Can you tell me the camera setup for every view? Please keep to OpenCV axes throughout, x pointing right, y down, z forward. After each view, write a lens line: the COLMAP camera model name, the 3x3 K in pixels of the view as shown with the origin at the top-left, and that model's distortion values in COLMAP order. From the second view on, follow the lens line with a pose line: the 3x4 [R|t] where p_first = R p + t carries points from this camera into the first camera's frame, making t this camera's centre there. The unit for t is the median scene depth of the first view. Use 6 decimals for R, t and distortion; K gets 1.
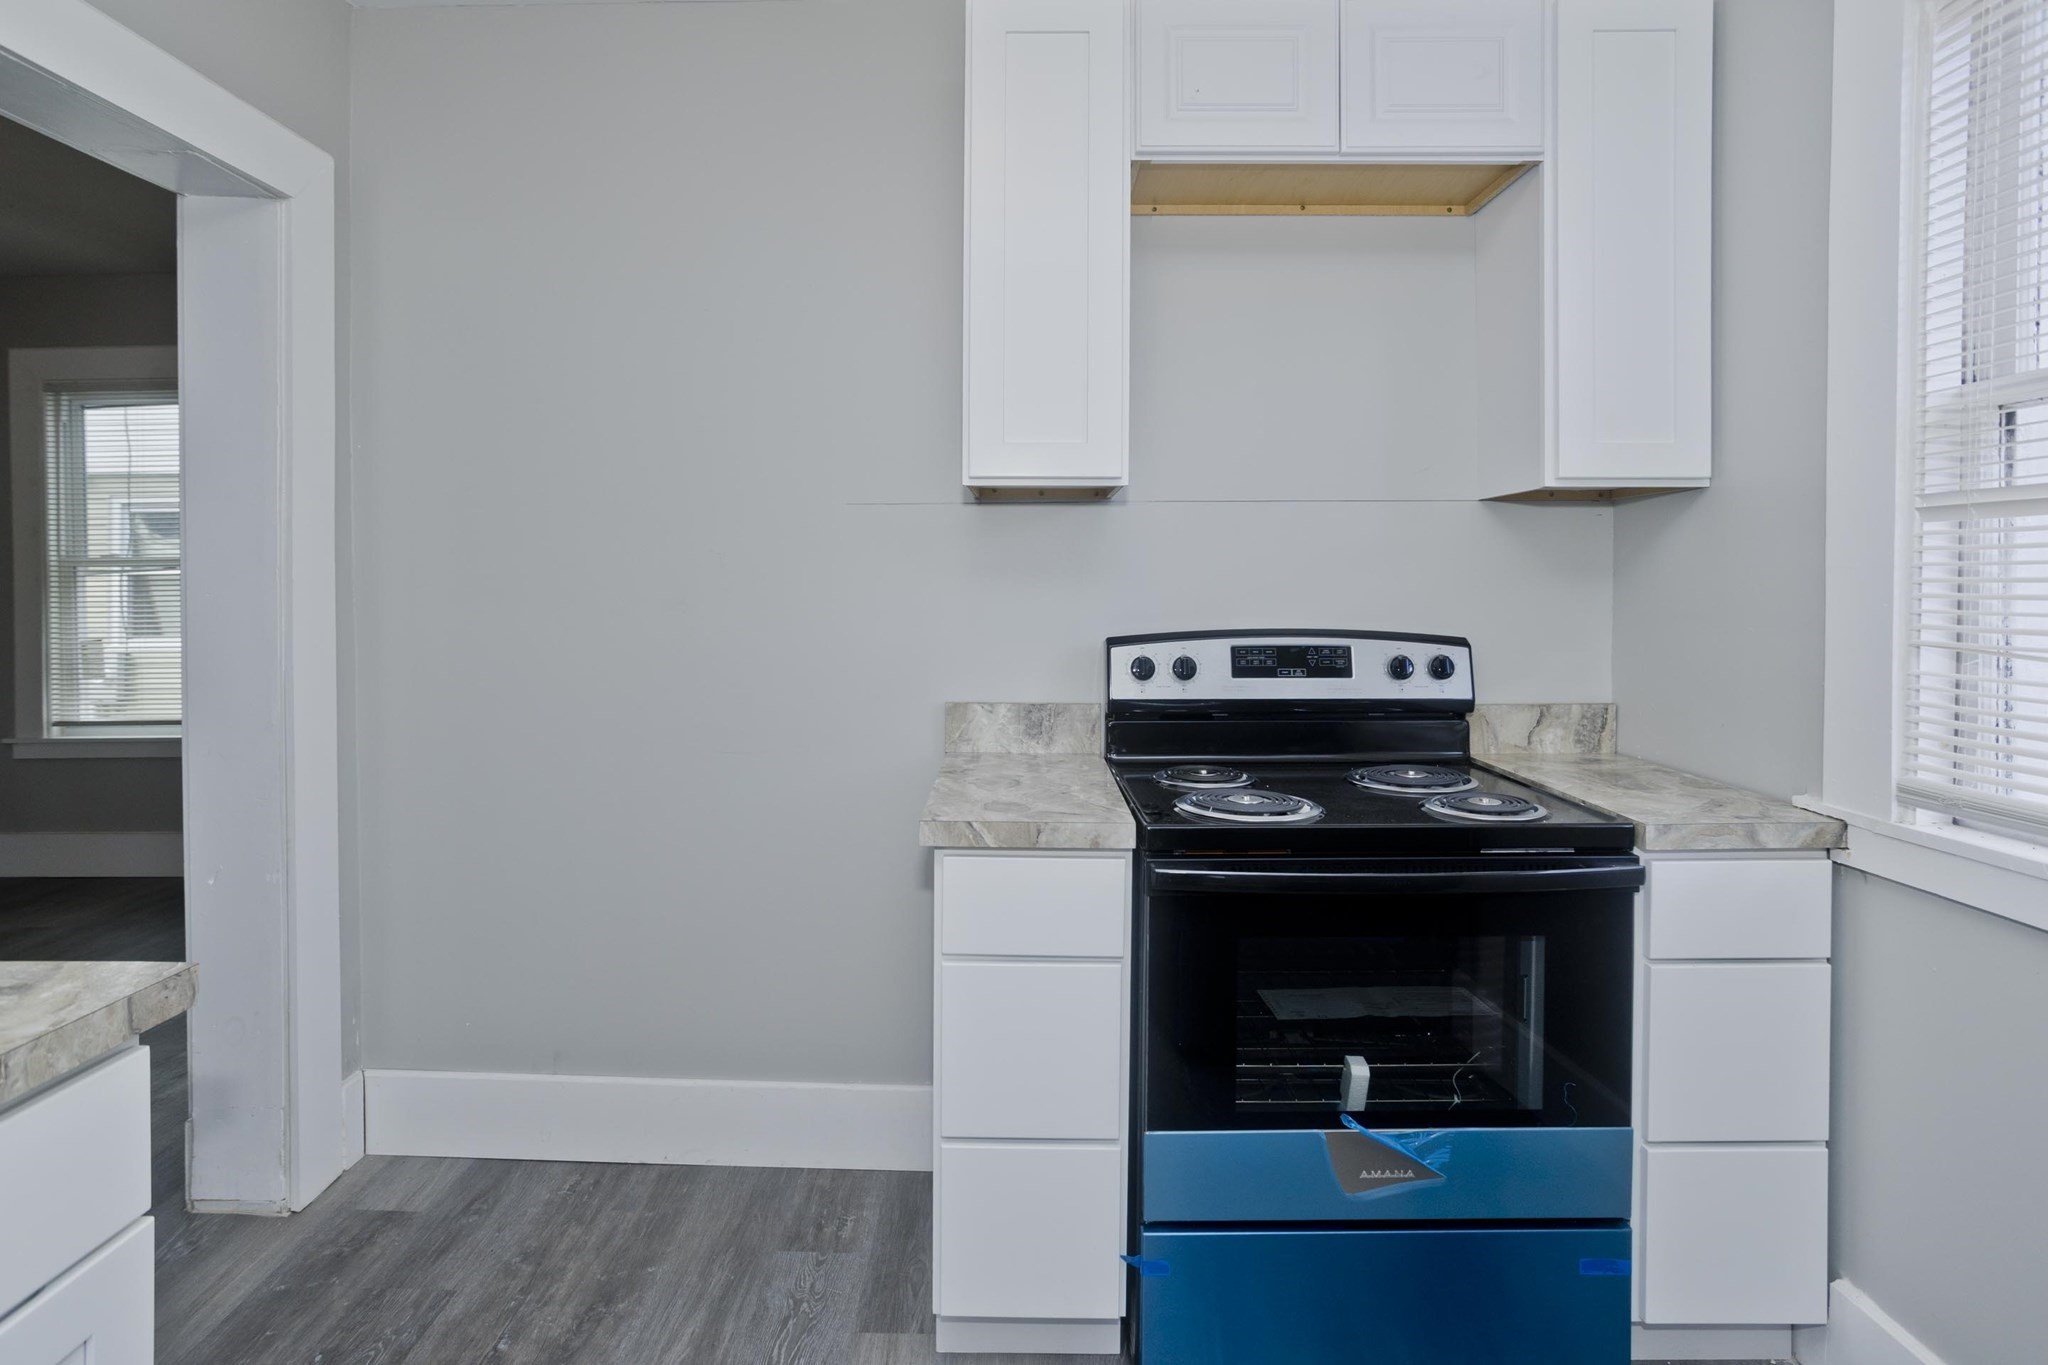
lens RADIAL K [[1020.2, 0, 986.5], [0, 1020.2, 582.7], [0, 0, 1]] dist [-0.016006, 0.000645]
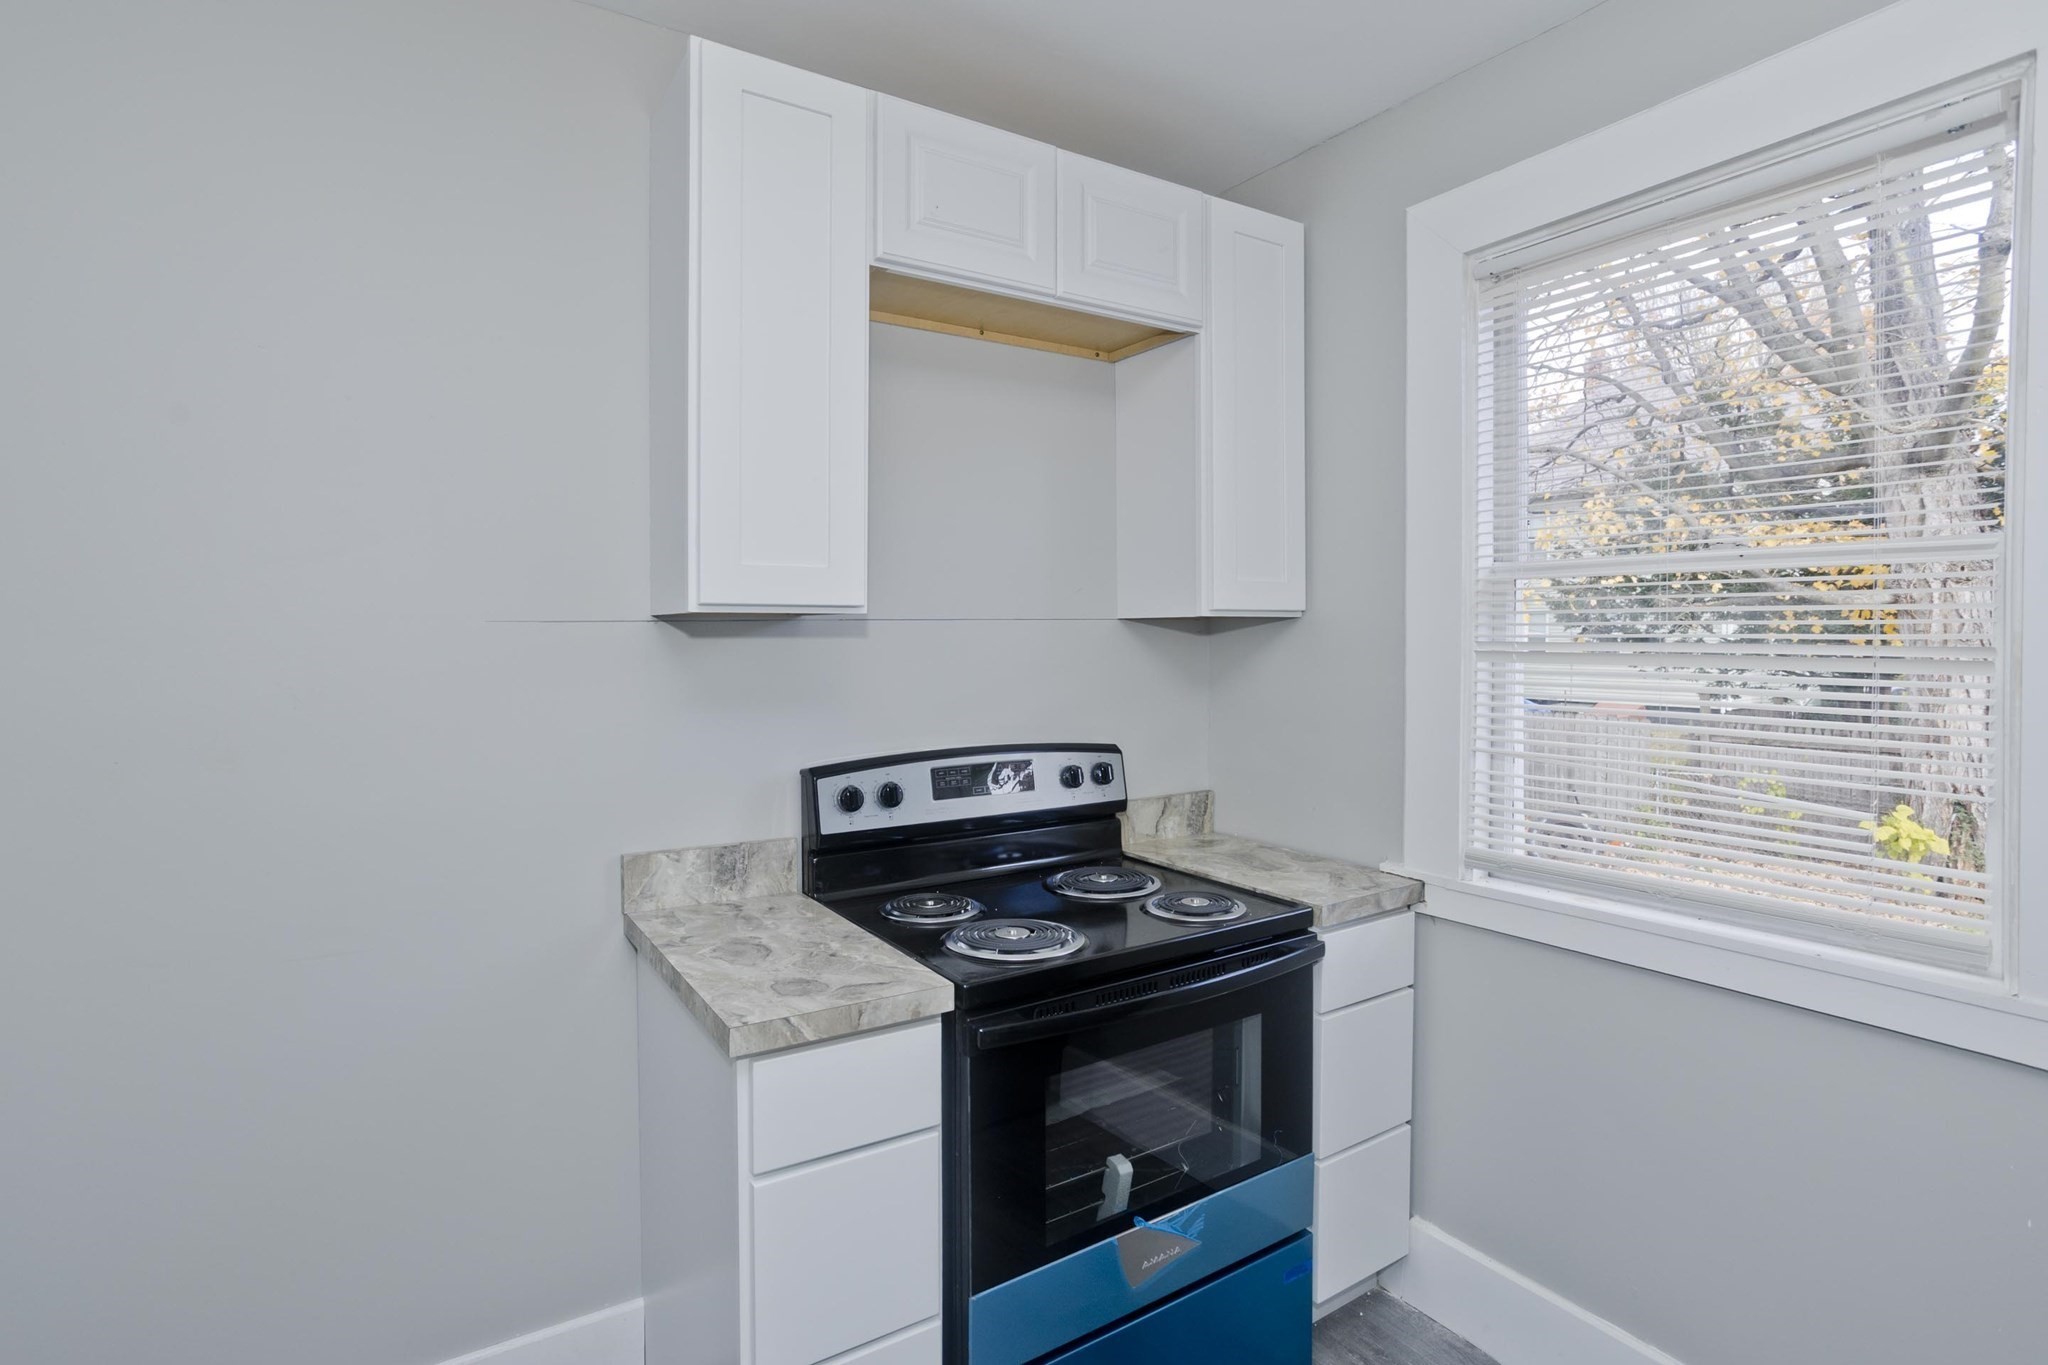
lens RADIAL K [[1023.1, 0, 1022.4], [0, 1023.1, 656.9], [0, 0, 1]] dist [-0.087174, 0.091117]
pose [[0.834932, -0.015283, 0.550141, -0.245750], [0.005887, 0.999805, 0.018841, -0.068103], [-0.550322, -0.012492, 0.834859, 0.134751]]
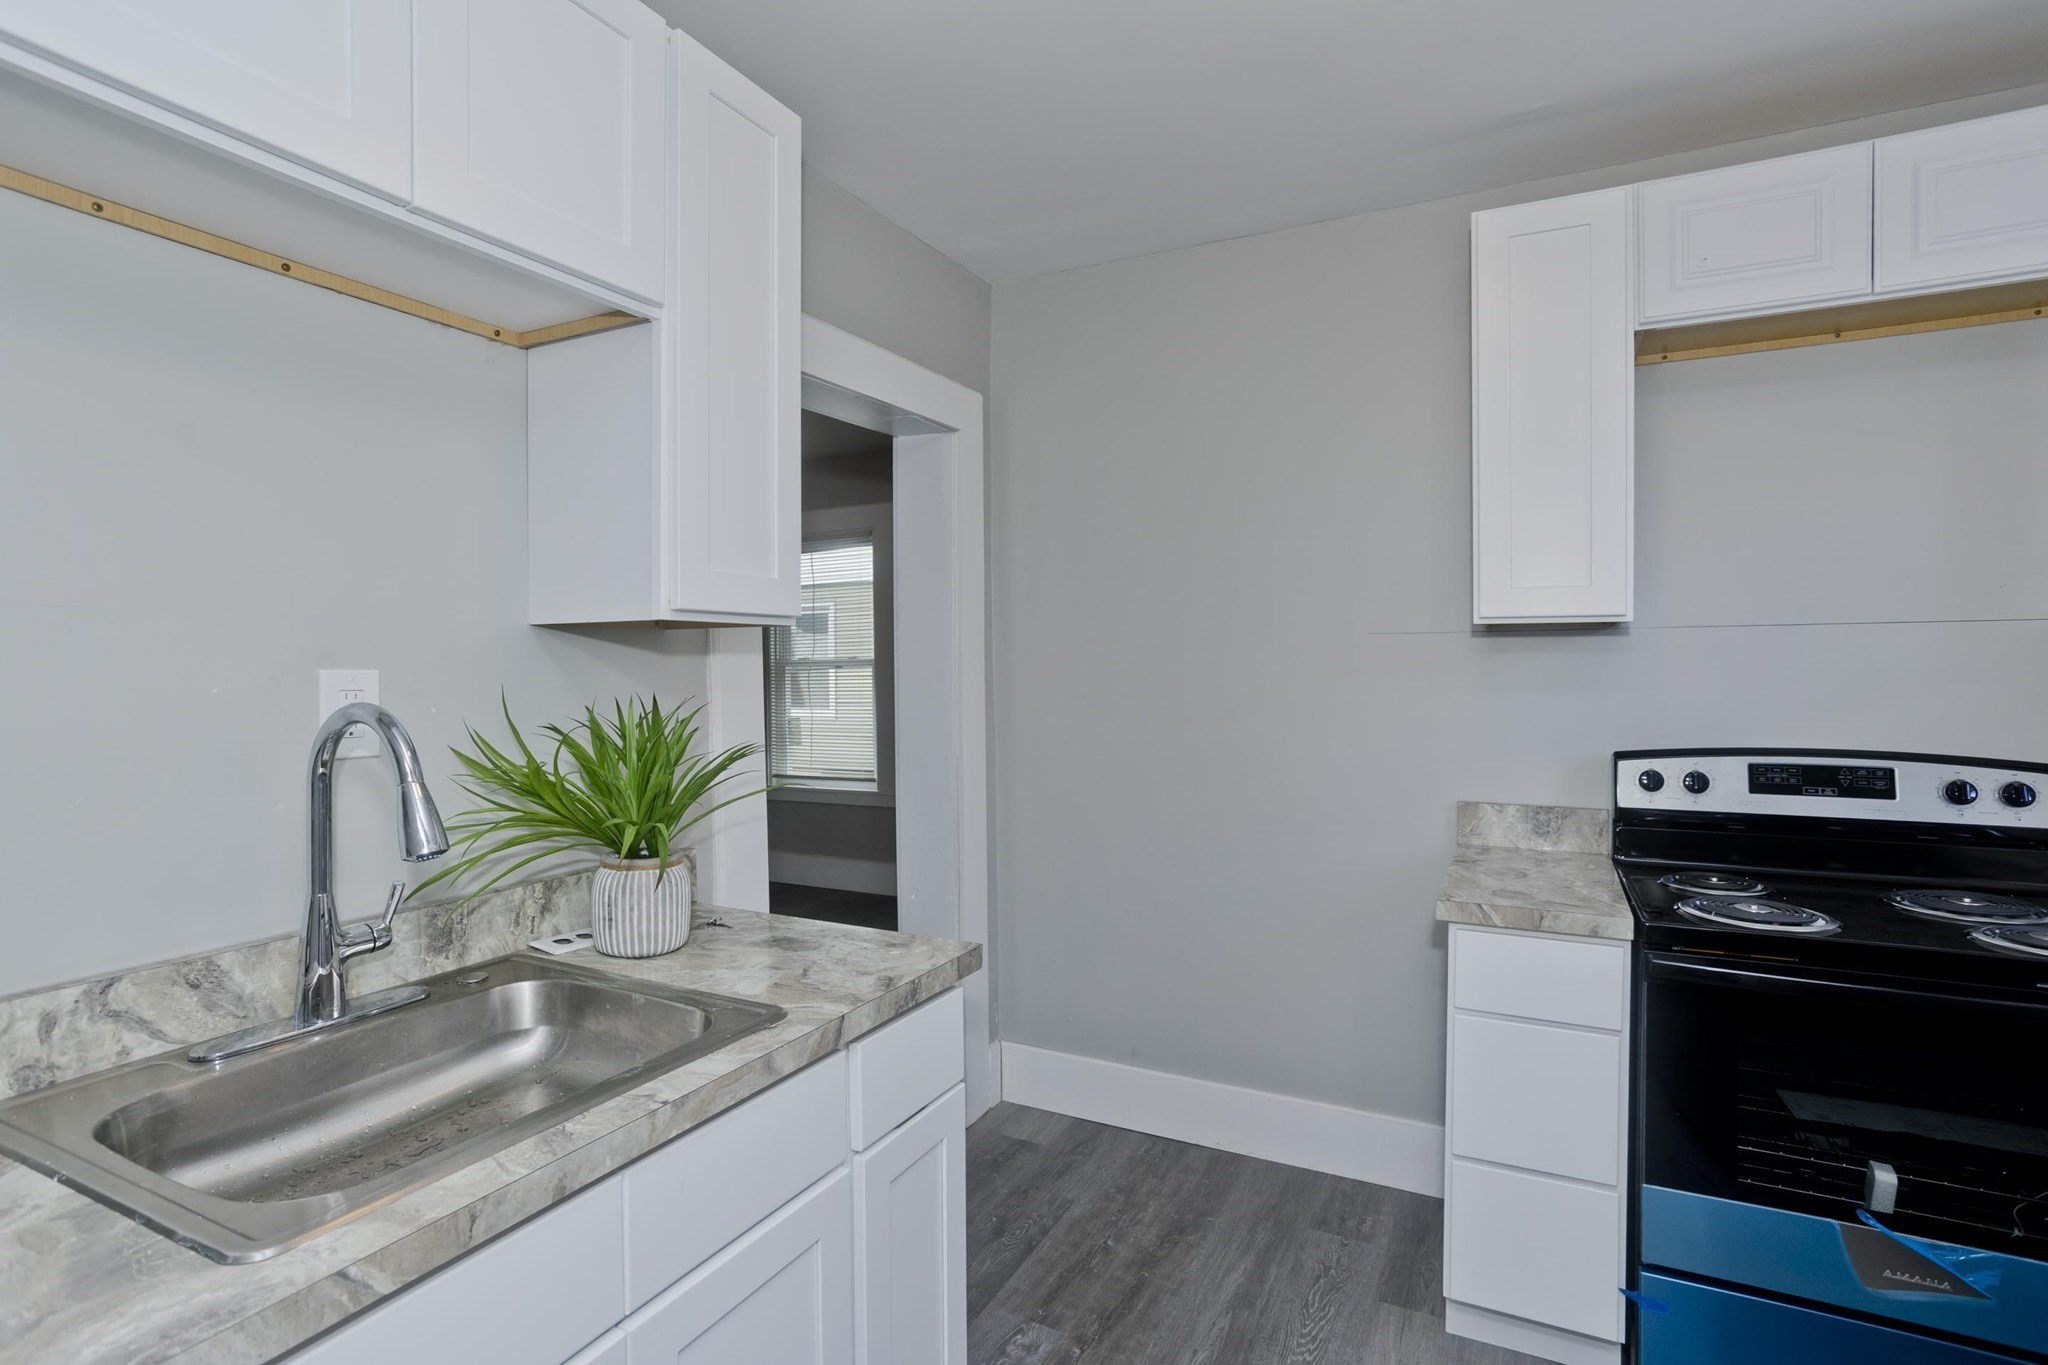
lens RADIAL K [[993.4, 0, 1014.5], [0, 993.4, 672.3], [0, 0, 1]] dist [-0.051150, 0.031243]
pose [[0.896696, -0.000240, -0.442647, 0.003992], [0.007874, 0.999850, 0.015408, -0.057966], [0.442577, -0.017302, 0.896564, -0.262937]]
